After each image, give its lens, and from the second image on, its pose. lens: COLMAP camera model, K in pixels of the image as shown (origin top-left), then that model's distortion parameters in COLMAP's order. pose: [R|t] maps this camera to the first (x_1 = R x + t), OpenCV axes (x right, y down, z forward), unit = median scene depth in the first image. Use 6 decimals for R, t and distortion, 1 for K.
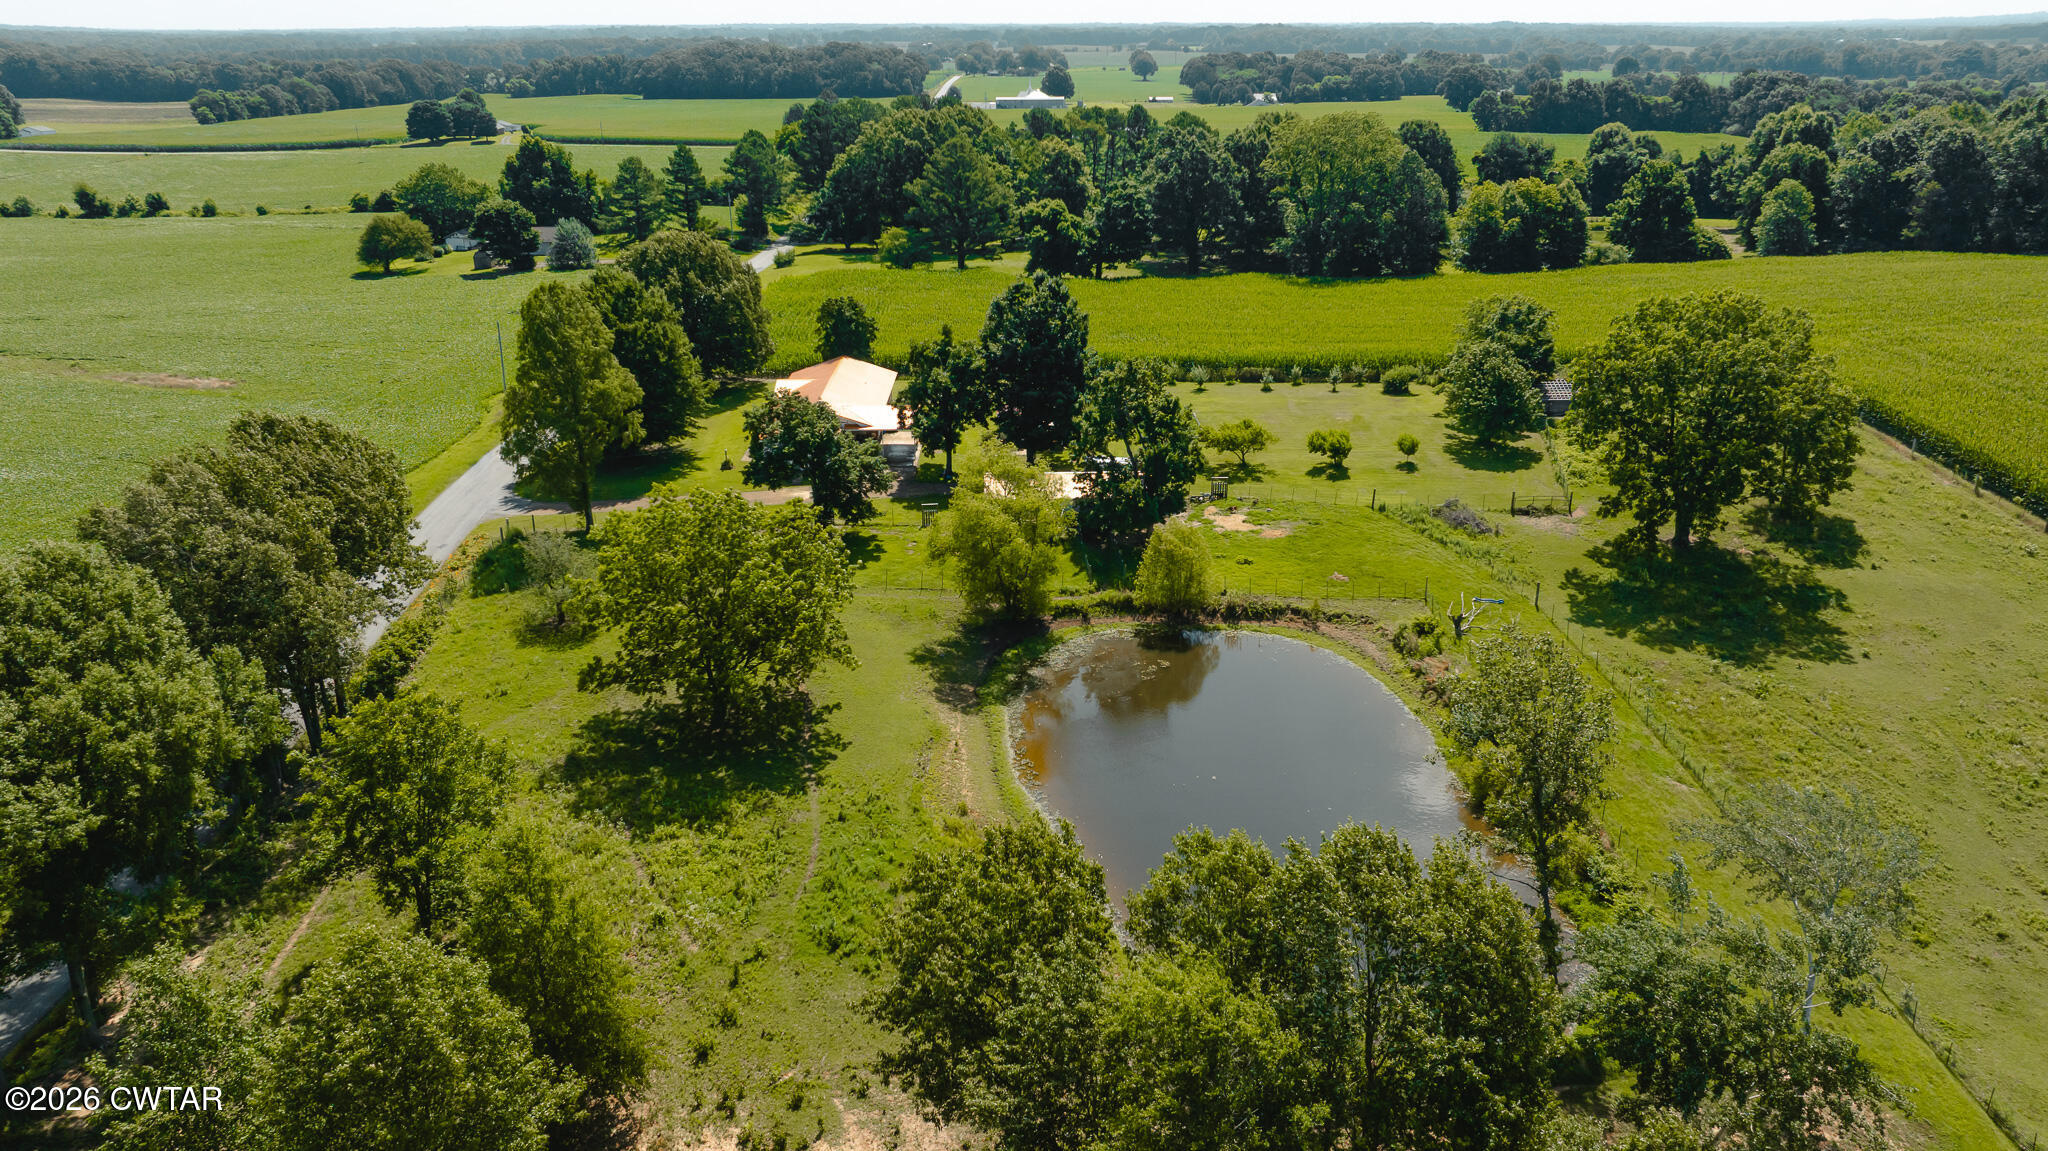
lens RADIAL K [[1438.3, 0, 1027.0], [0, 1438.3, 571.9], [0, 0, 1]] dist [-0.026450, 0.025456]
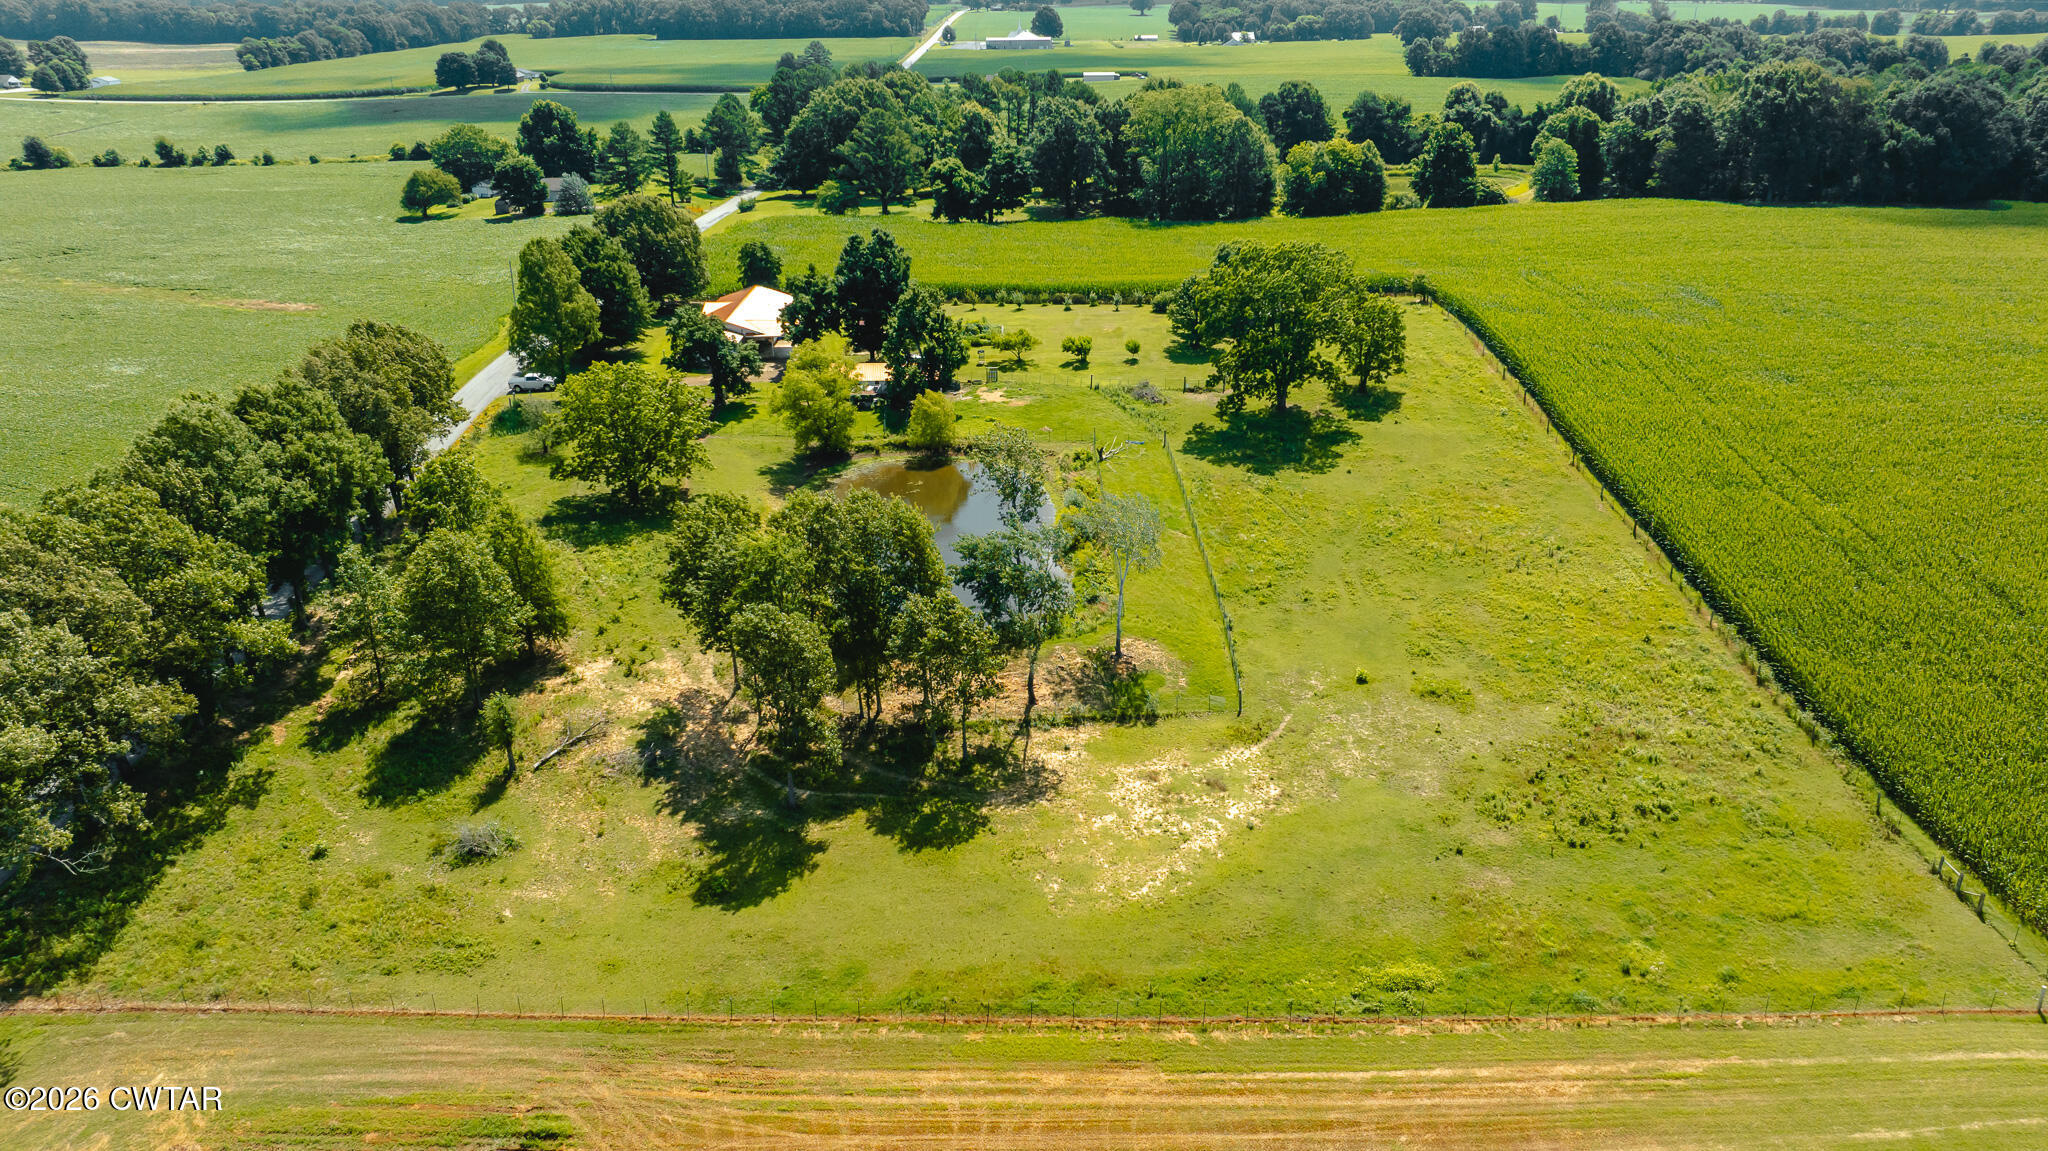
lens RADIAL K [[1438.3, 0, 1029.4], [0, 1438.3, 581.8], [0, 0, 1]] dist [-0.026450, 0.025456]
pose [[0.999799, 0.002451, -0.019875, 0.158485], [-0.001357, 0.998493, 0.054854, 0.057520], [0.019980, -0.054816, 0.998297, -0.382786]]
